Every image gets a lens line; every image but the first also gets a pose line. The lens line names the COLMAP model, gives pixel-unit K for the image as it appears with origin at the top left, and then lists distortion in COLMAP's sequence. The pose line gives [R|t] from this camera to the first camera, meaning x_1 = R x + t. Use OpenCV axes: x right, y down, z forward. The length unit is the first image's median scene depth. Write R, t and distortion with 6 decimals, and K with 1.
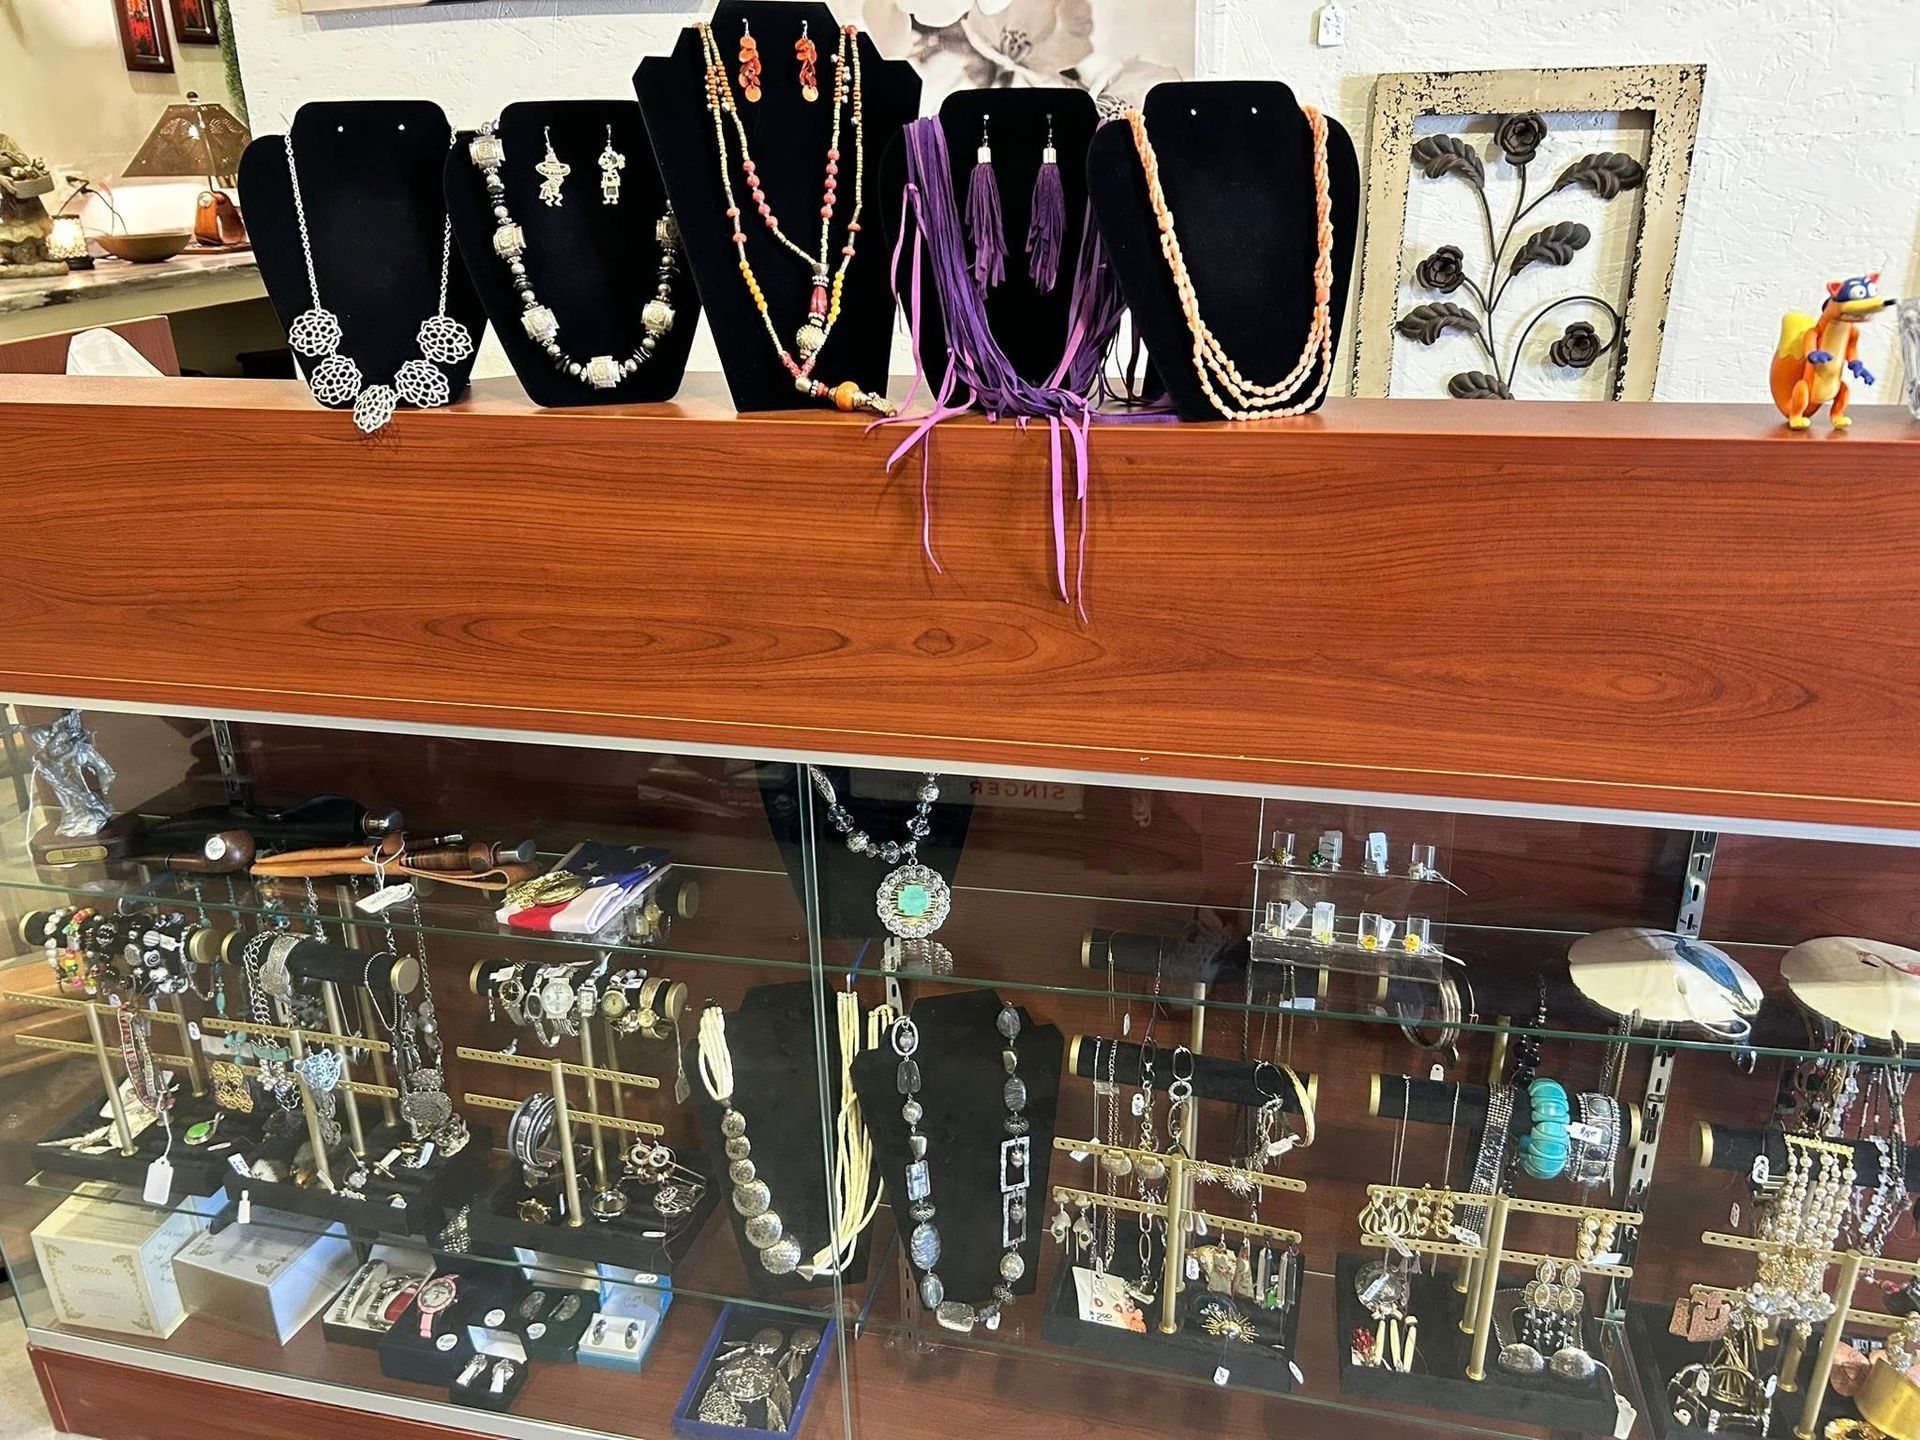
lens RADIAL K [[1436.7, 0, 956.7], [0, 1436.7, 720.8], [0, 0, 1]] dist [0.076340, -0.089507]
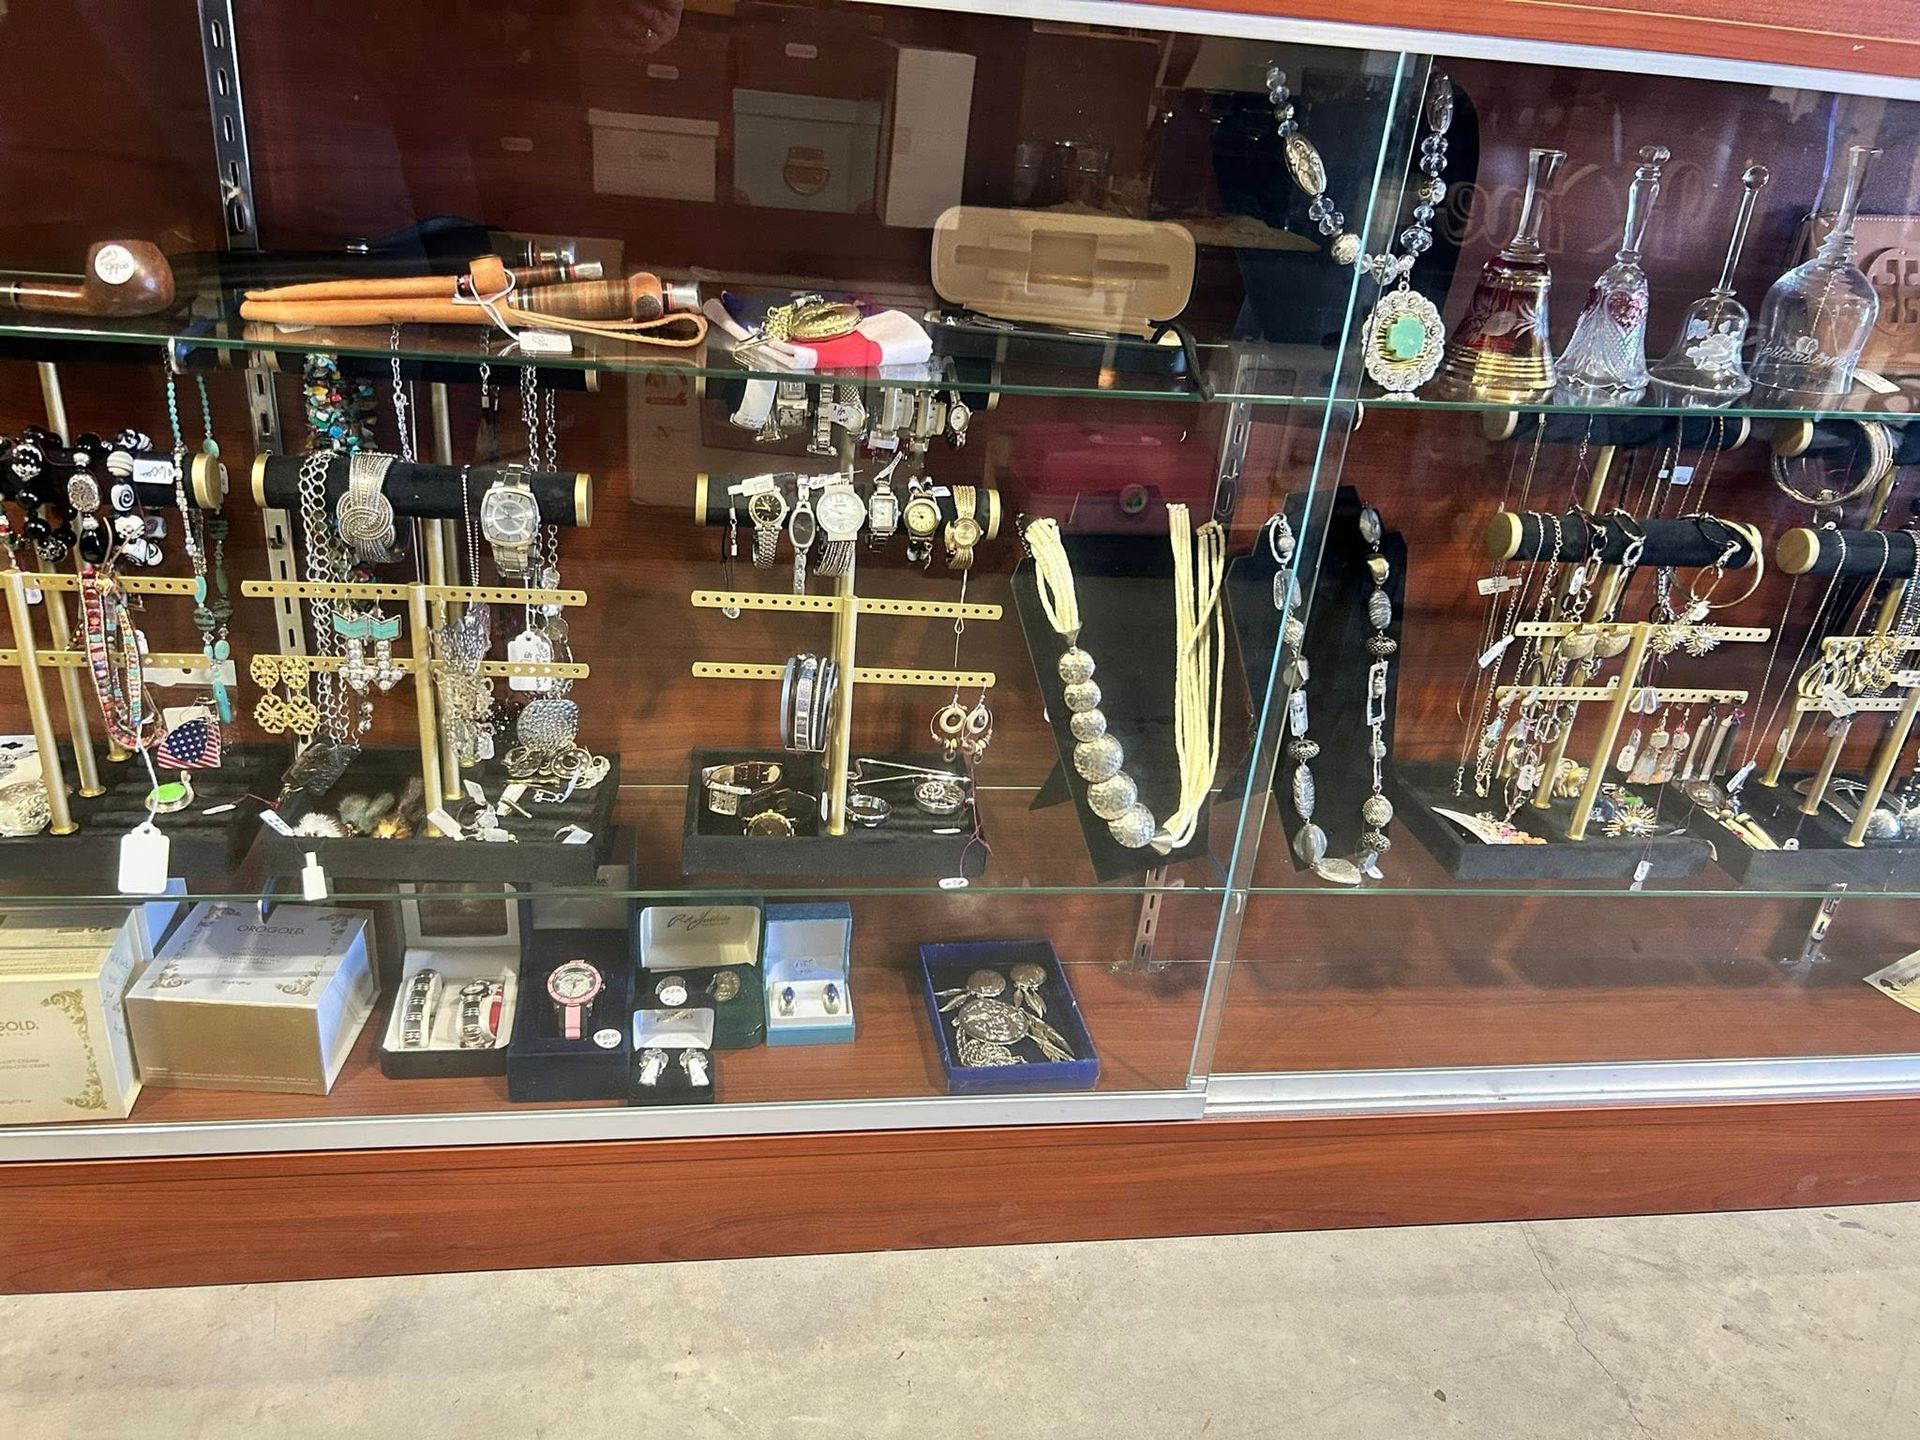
lens RADIAL K [[1436.7, 0, 956.7], [0, 1436.7, 720.8], [0, 0, 1]] dist [0.076340, -0.089507]
pose [[0.924764, -0.072178, 0.373634, -0.499819], [0.038915, 0.994637, 0.095825, 0.229360], [-0.378546, -0.074076, 0.922613, 0.308468]]
